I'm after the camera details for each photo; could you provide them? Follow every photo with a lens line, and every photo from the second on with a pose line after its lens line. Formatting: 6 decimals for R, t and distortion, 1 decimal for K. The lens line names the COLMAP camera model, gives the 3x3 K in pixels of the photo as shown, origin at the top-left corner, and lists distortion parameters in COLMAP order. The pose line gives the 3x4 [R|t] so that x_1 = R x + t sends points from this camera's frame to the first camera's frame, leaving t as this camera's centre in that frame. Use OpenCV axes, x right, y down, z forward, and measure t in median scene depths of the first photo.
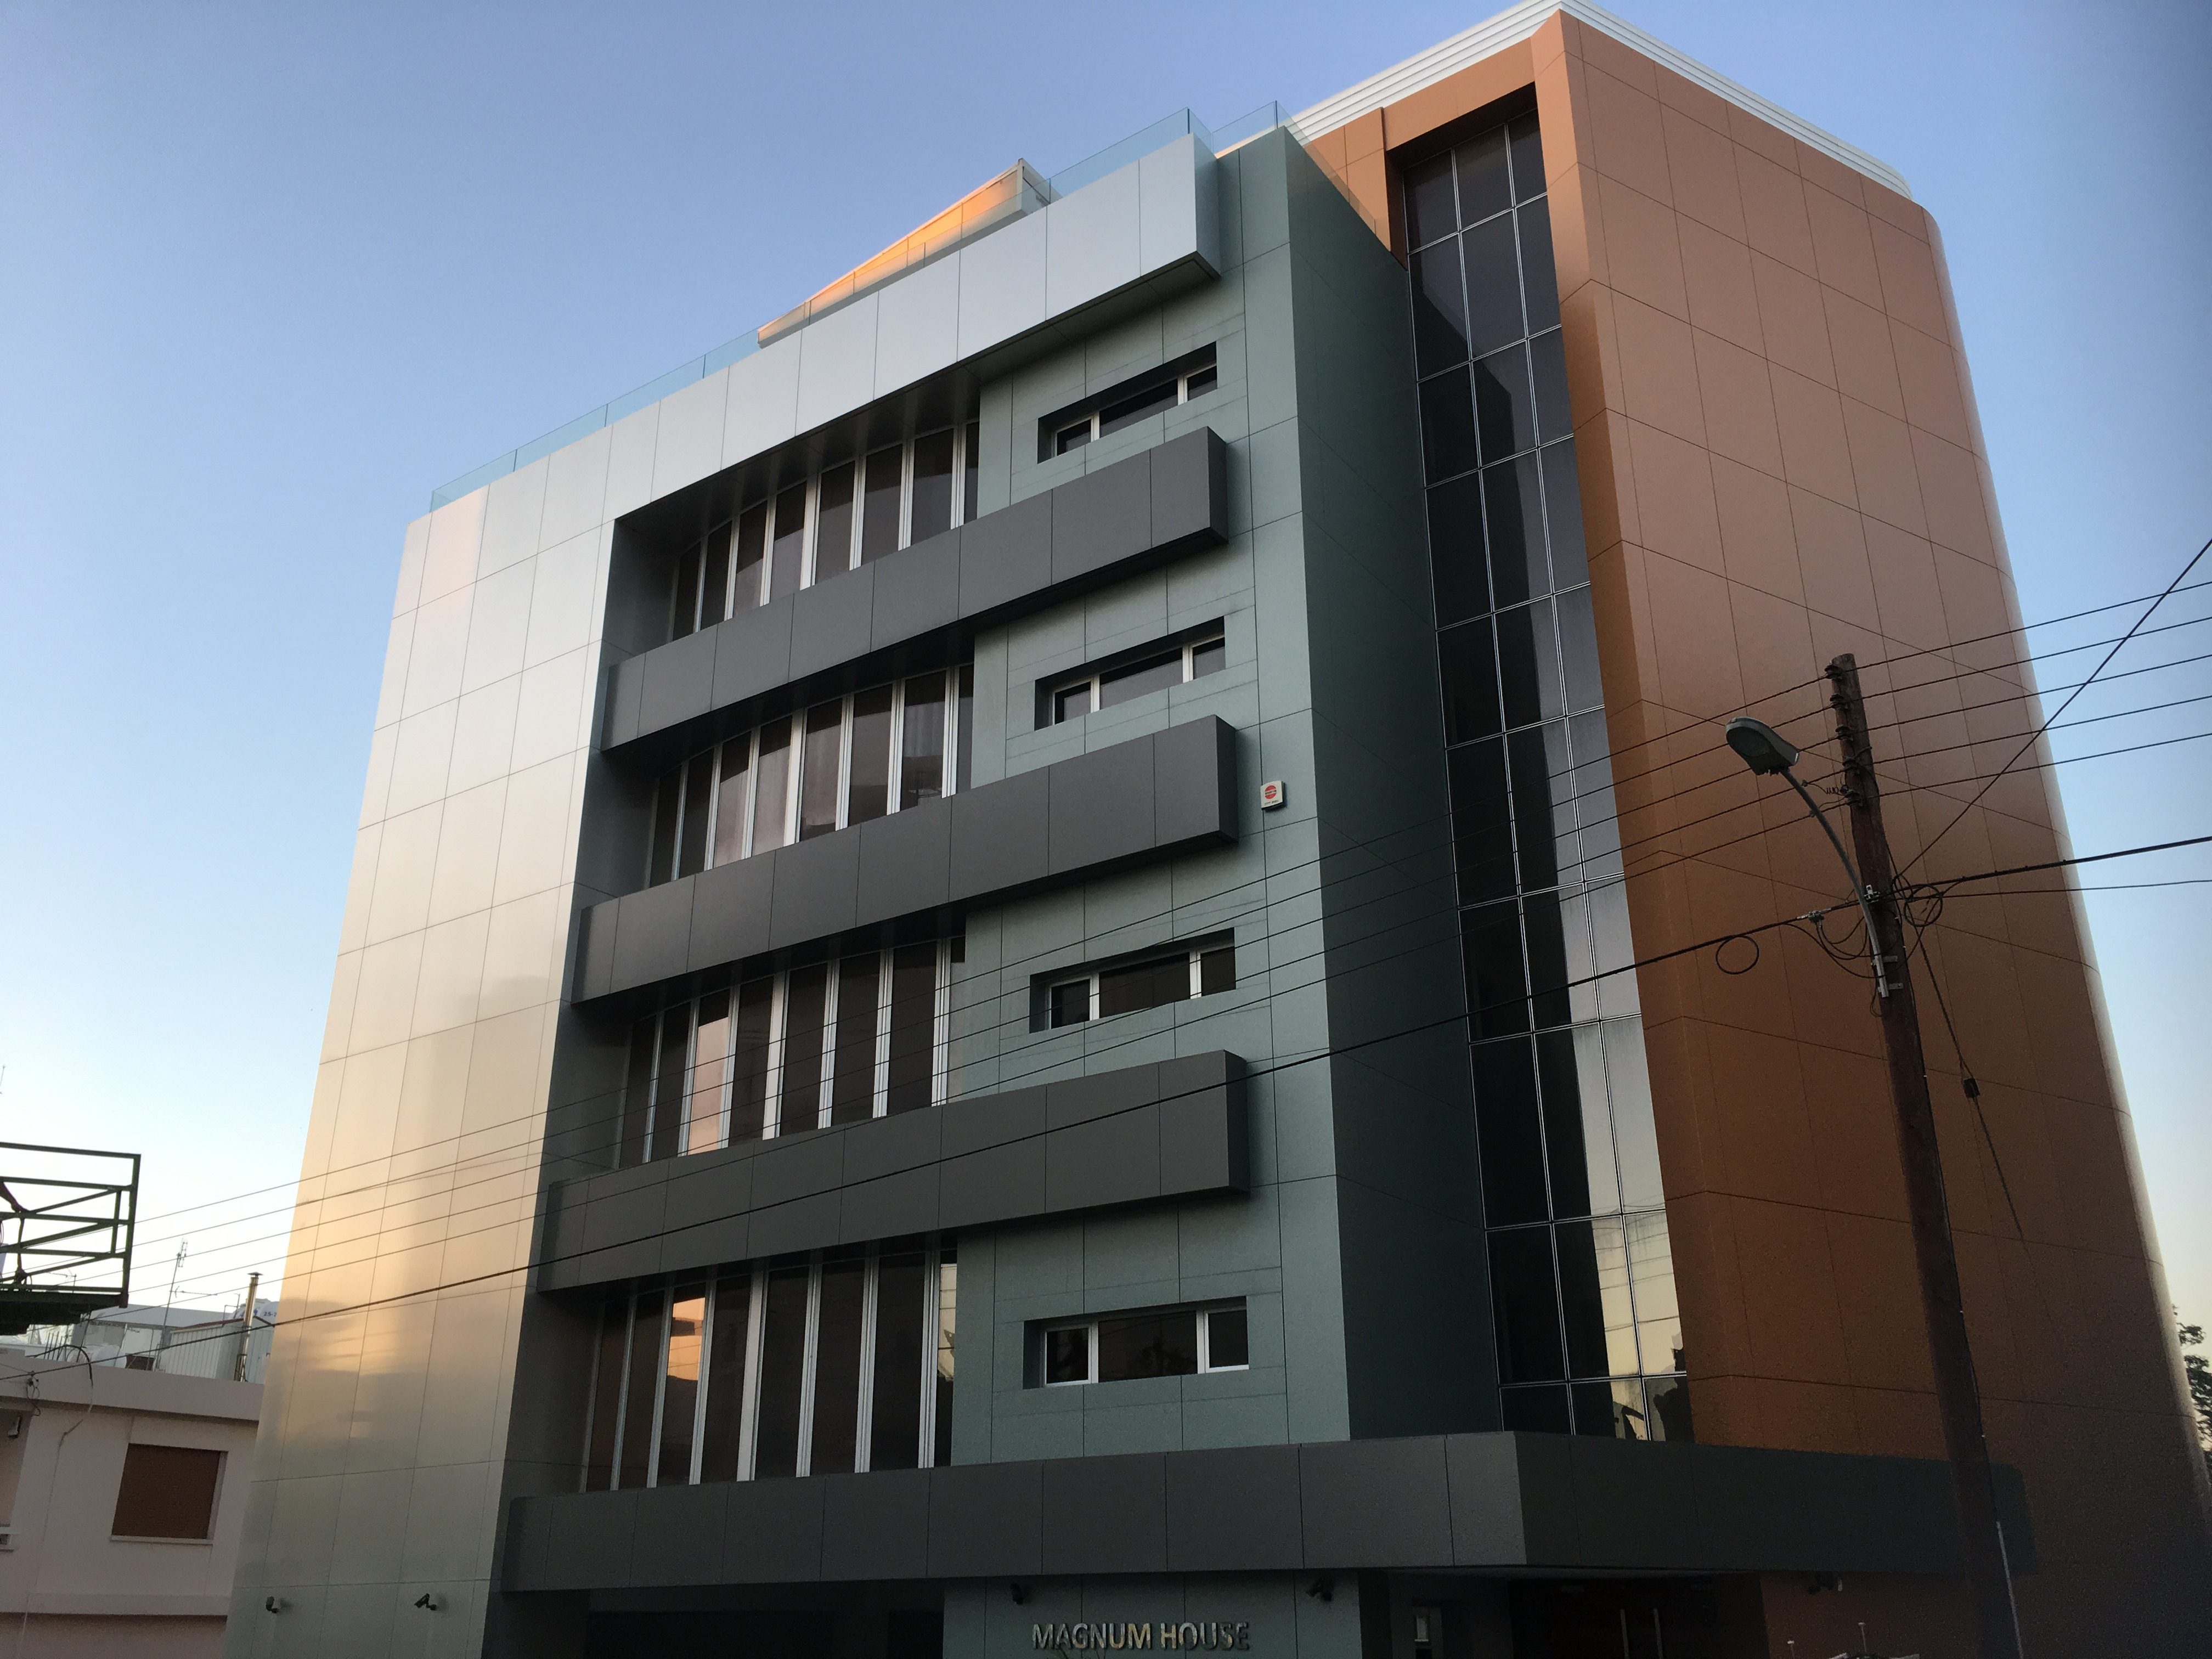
lens RADIAL K [[1857.2, 0, 1104.4], [0, 1857.2, 834.2], [0, 0, 1]] dist [-0.005352, -0.002155]
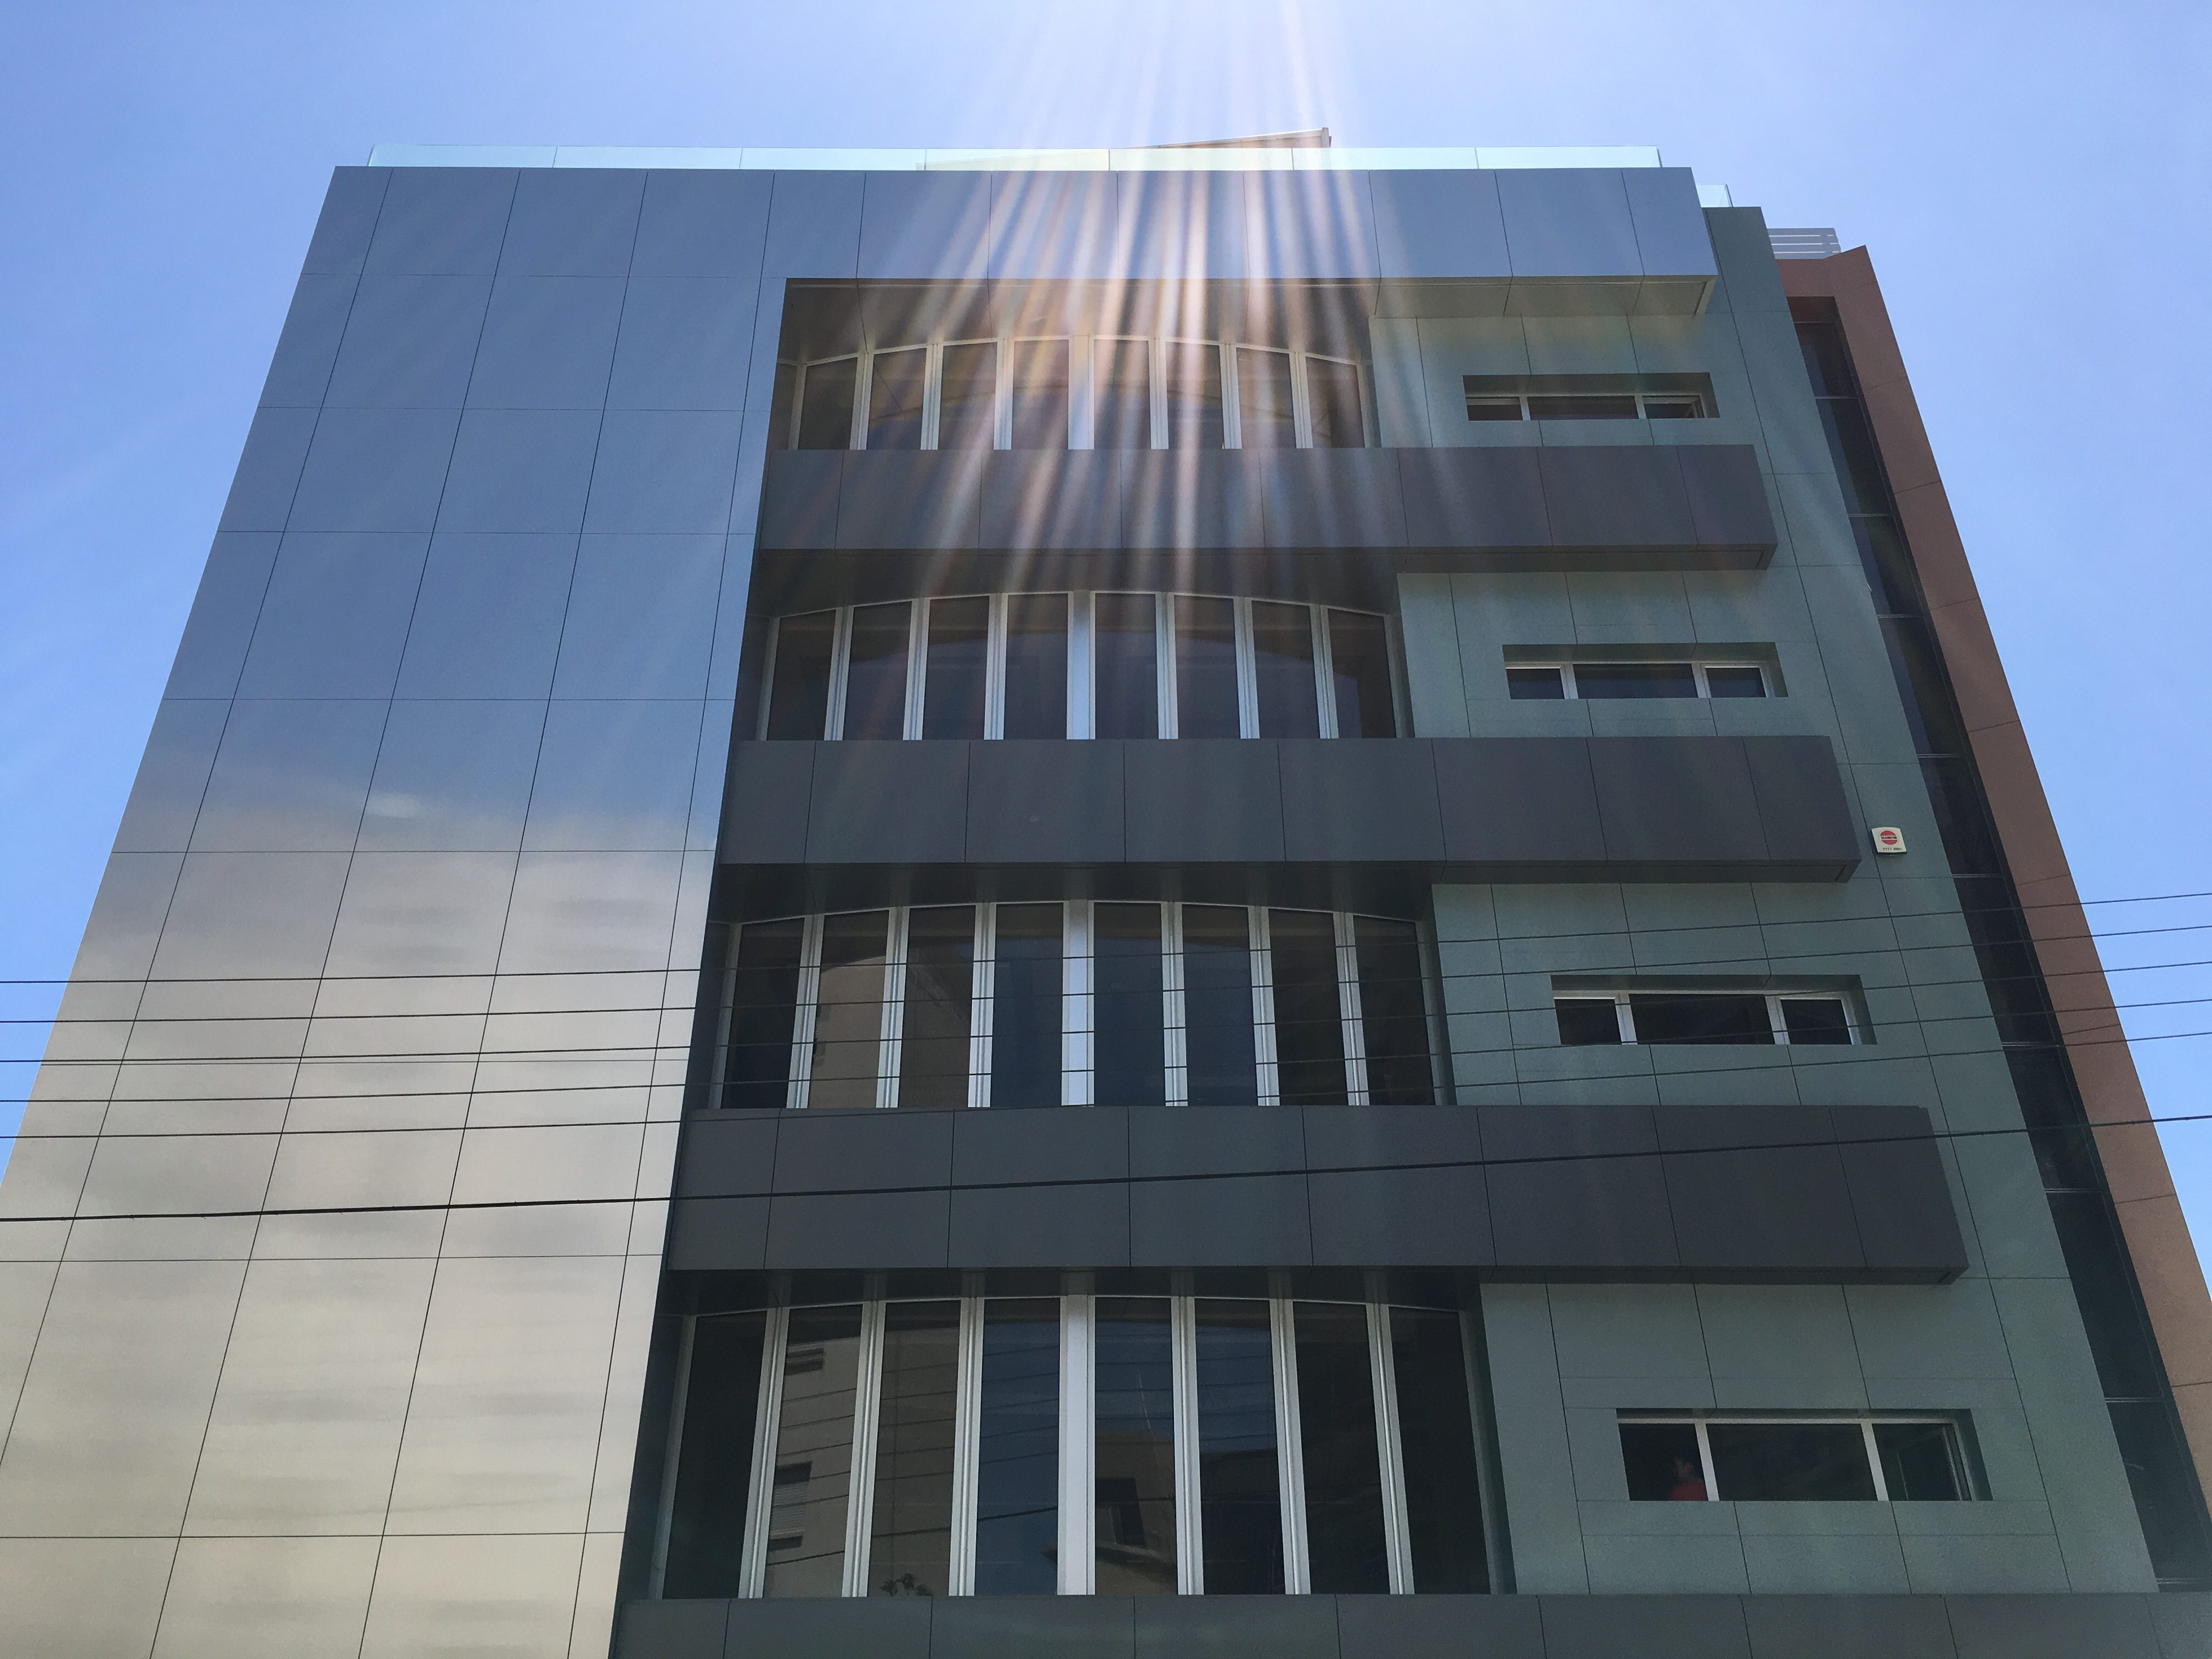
lens RADIAL K [[1857.2, 0, 1105.6], [0, 1857.2, 826.6], [0, 0, 1]] dist [-0.005352, -0.002155]
pose [[0.799390, 0.317015, 0.510370, -0.587854], [-0.246816, 0.947752, -0.202107, 0.222340], [-0.547775, 0.035595, 0.835868, 0.452579]]
